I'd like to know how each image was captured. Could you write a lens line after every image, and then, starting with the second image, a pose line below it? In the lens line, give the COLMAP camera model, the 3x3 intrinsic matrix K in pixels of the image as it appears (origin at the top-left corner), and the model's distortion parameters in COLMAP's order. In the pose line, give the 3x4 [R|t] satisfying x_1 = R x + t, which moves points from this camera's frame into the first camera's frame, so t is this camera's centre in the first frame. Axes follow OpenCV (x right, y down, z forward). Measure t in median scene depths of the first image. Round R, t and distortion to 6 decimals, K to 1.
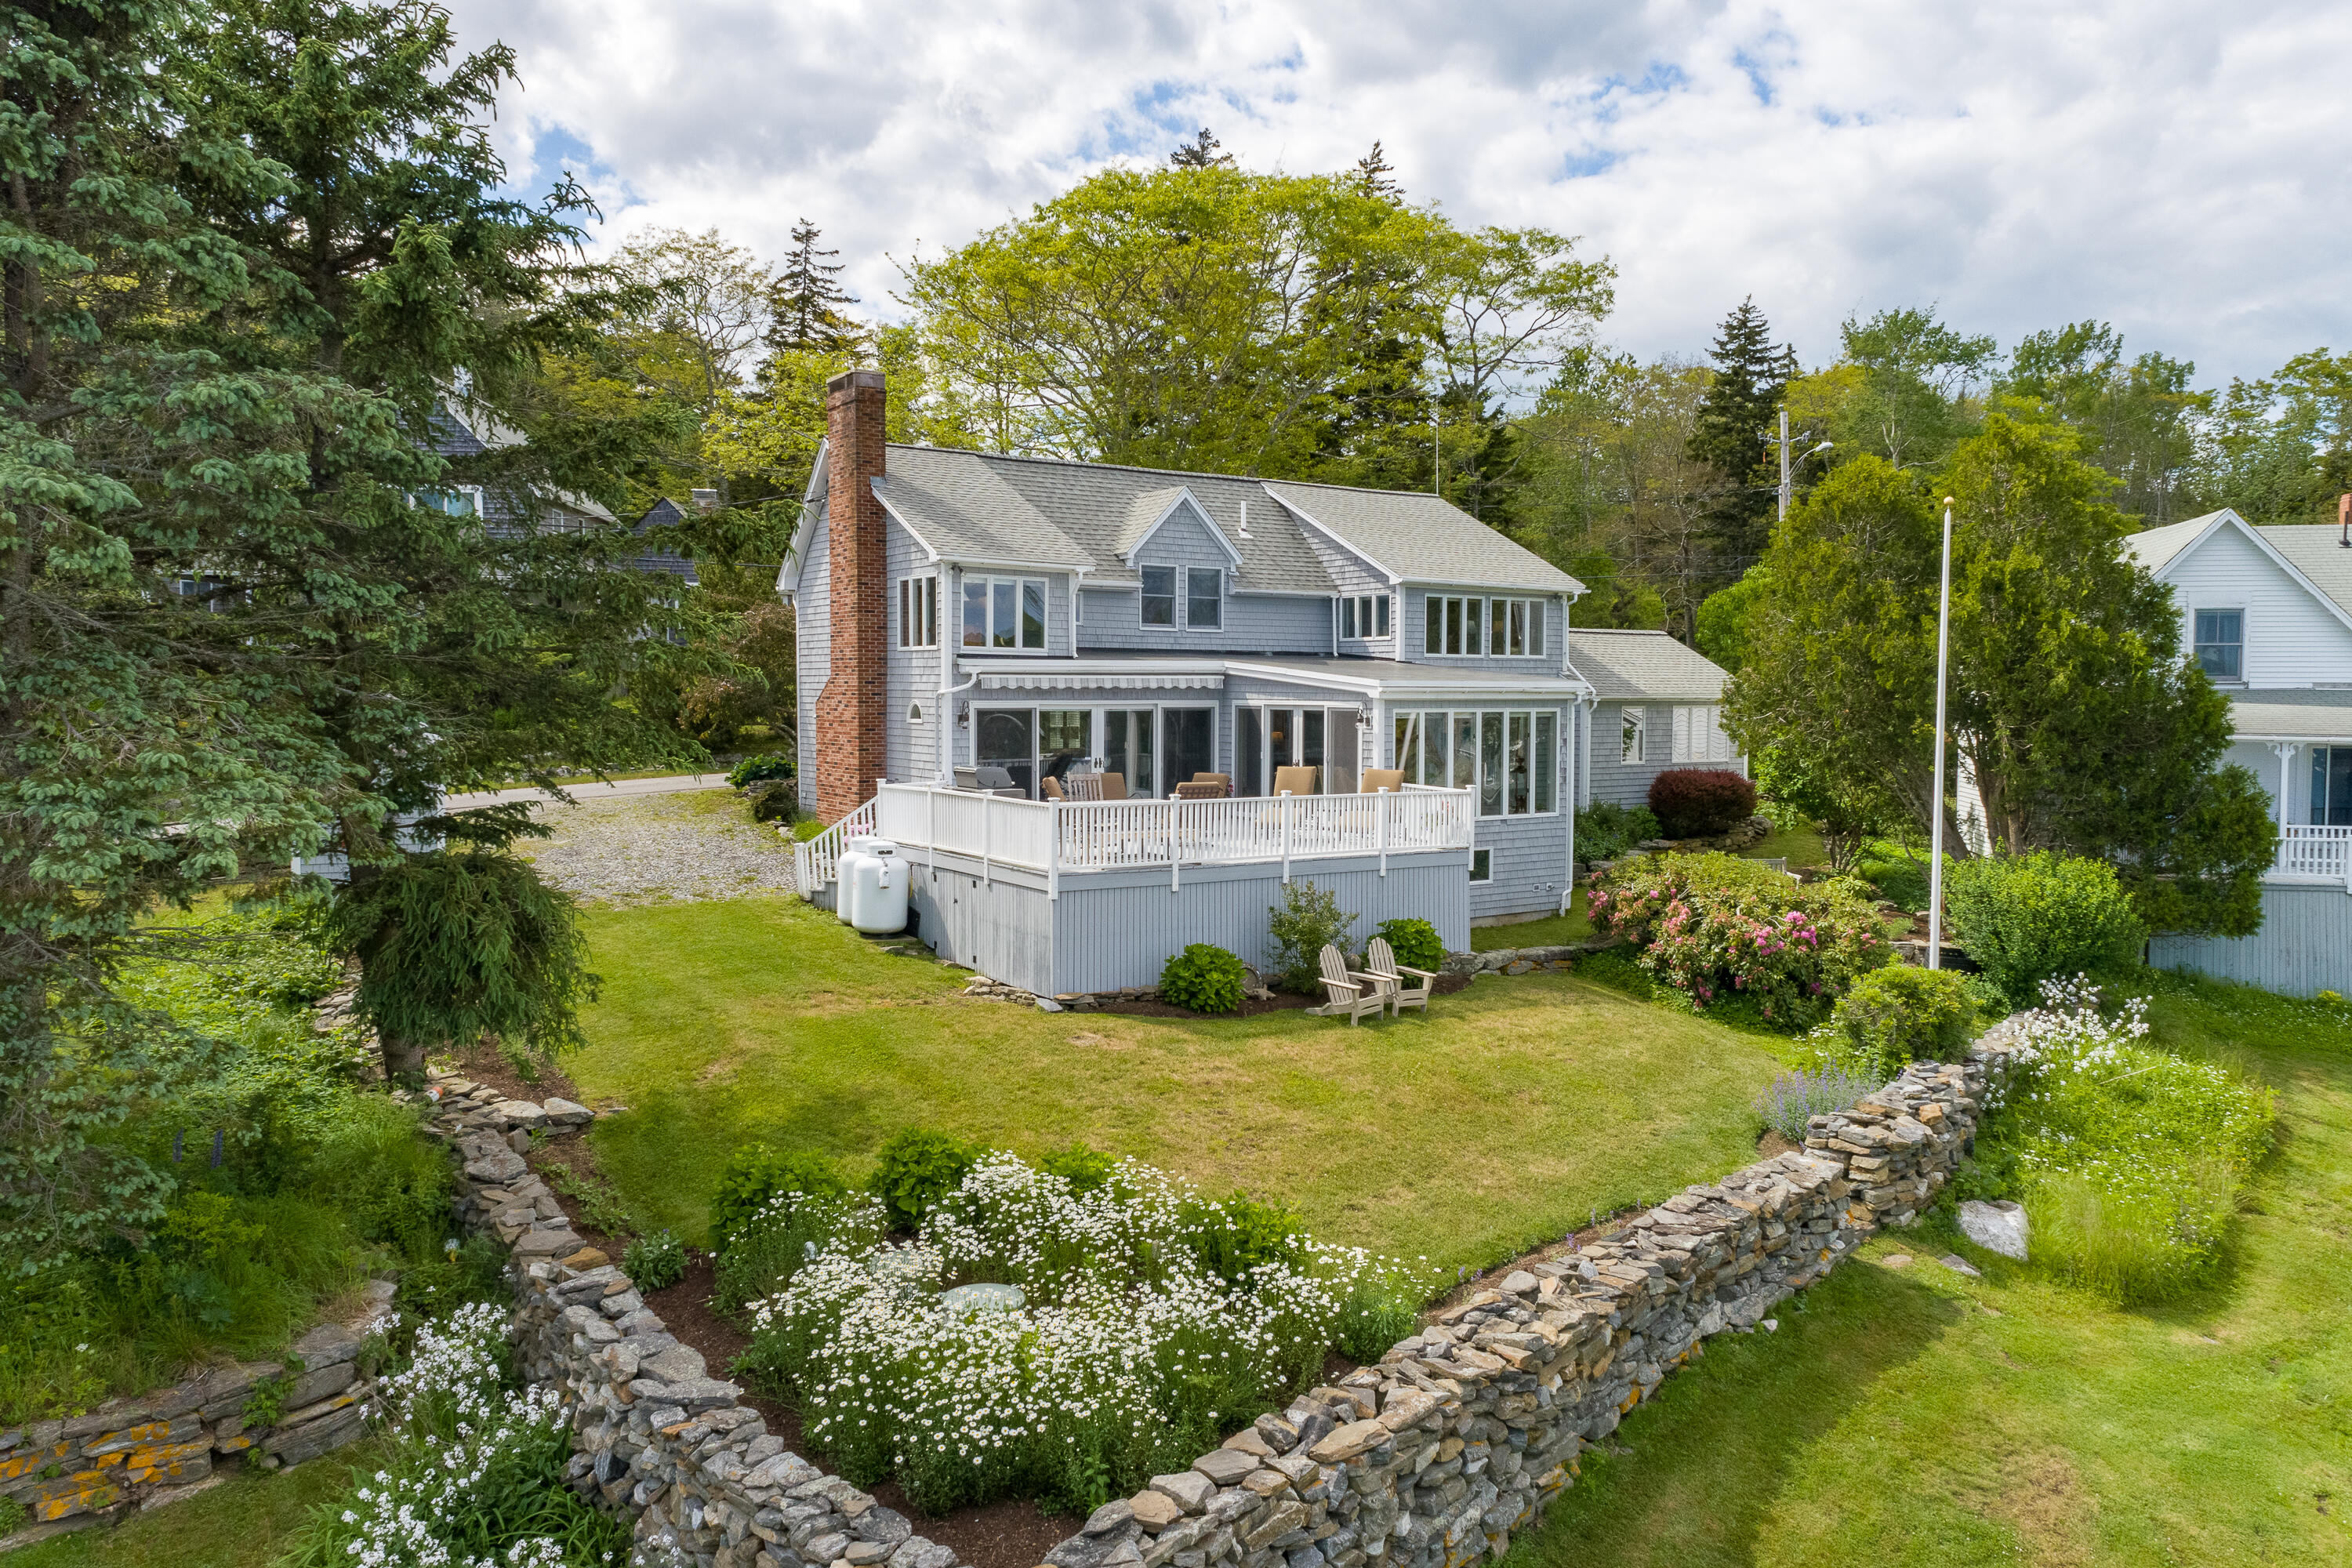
lens RADIAL K [[1524.0, 0, 1185.3], [0, 1524.0, 759.1], [0, 0, 1]] dist [0.034950, 0.002055]
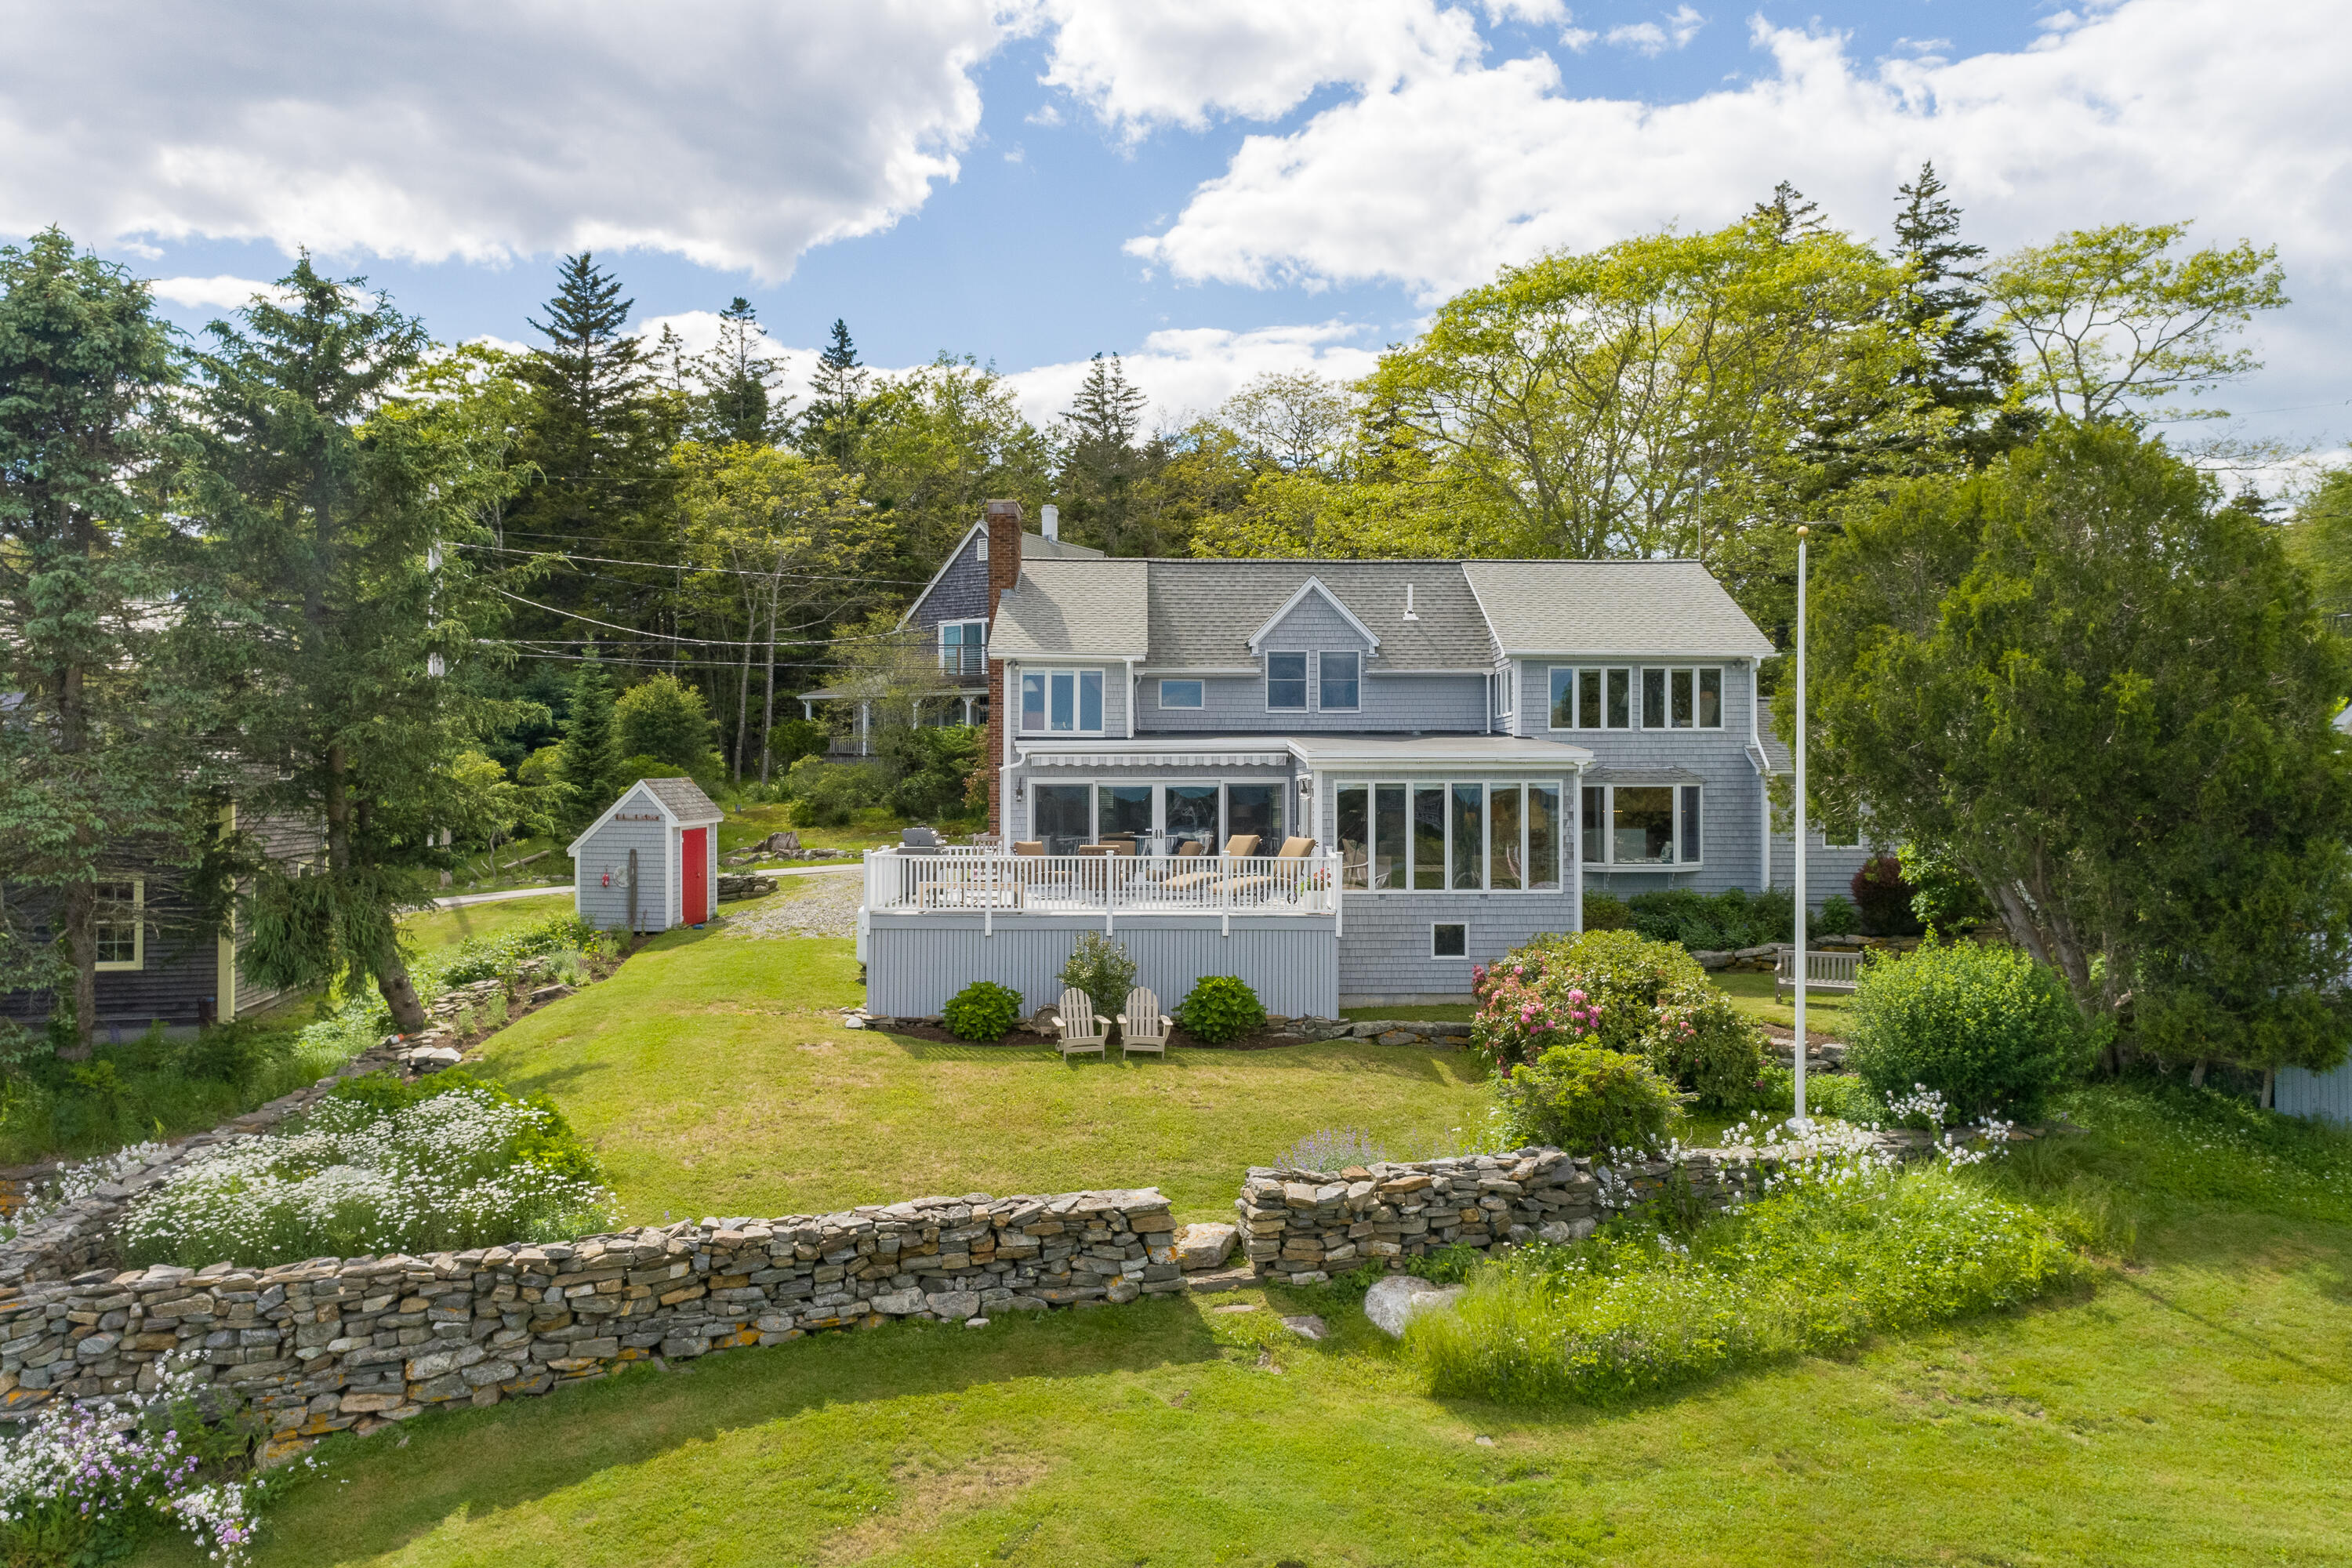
lens RADIAL K [[1558.9, 0, 1219.5], [0, 1558.9, 791.2], [0, 0, 1]] dist [0.034095, -0.000129]
pose [[0.859169, -0.006746, -0.511647, 0.550861], [-0.019214, 0.998783, -0.045432, 0.021498], [0.511331, 0.048865, 0.857994, 0.064282]]
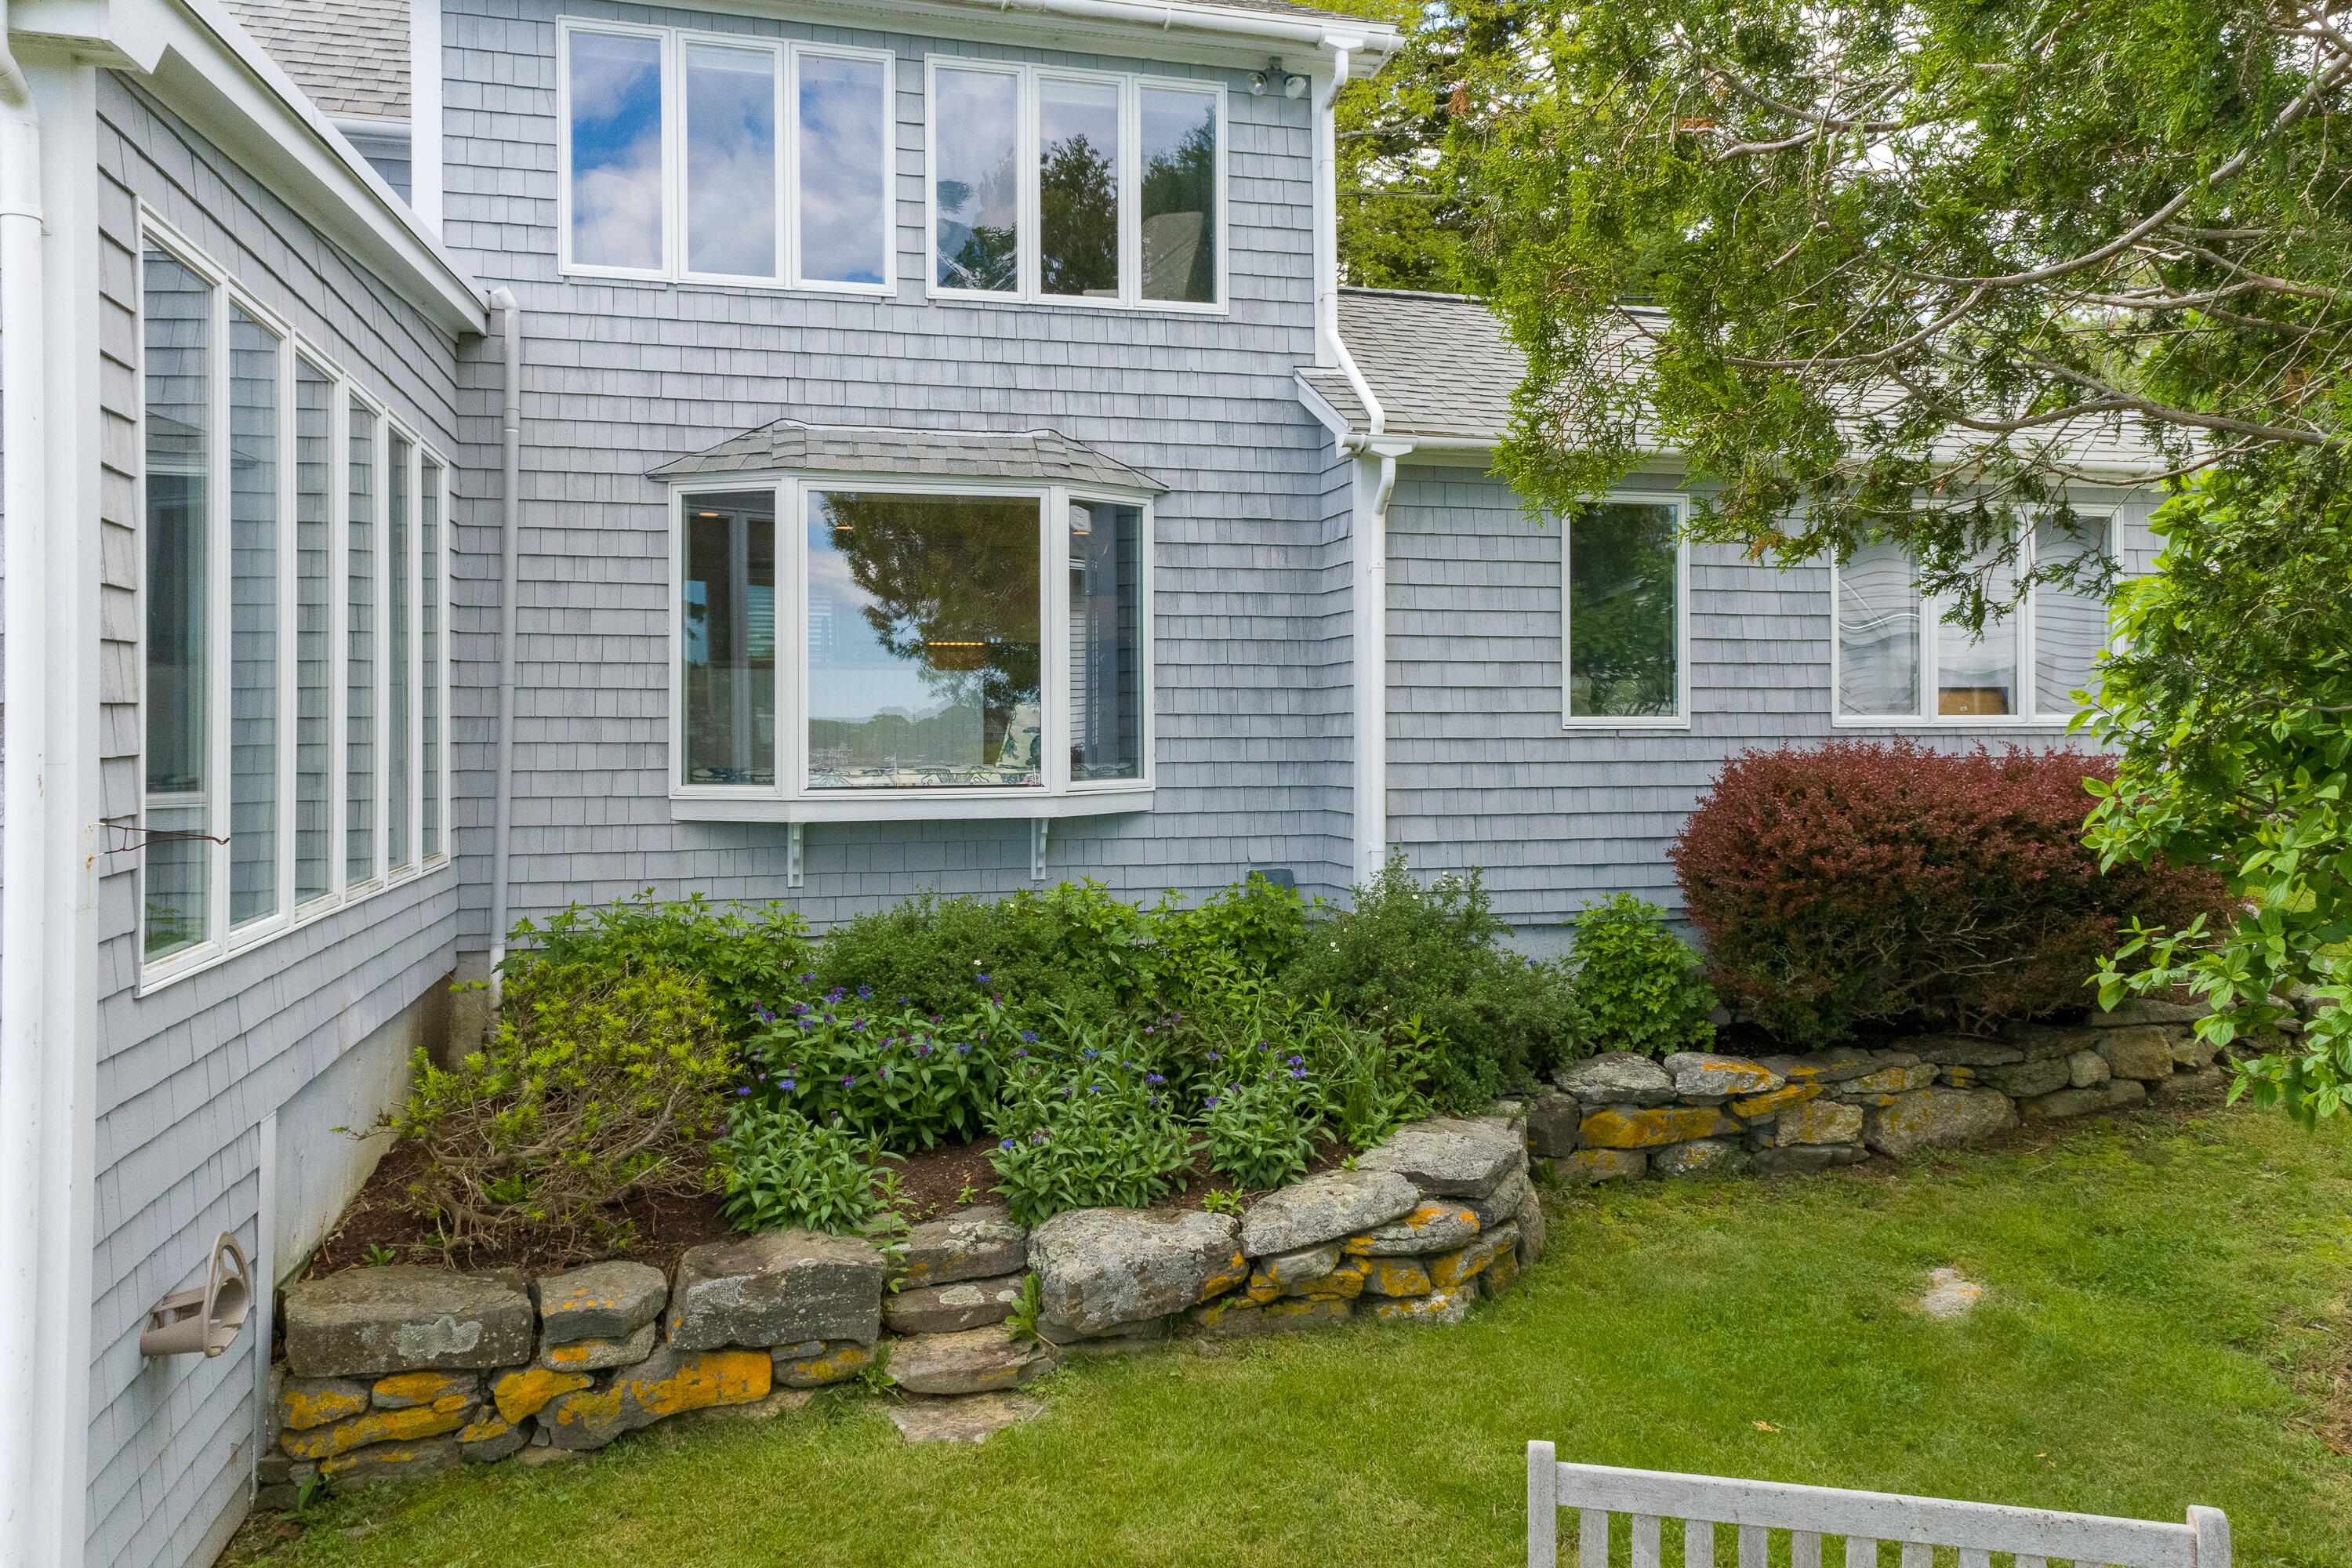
lens RADIAL K [[1605.3, 0, 1129.4], [0, 1605.3, 715.6], [0, 0, 1]] dist [0.001202, 0.000595]
pose [[0.948010, -0.007002, -0.318164, 0.371268], [-0.008639, 0.998823, -0.047722, 0.017321], [0.318124, 0.047990, 0.946834, 0.903082]]
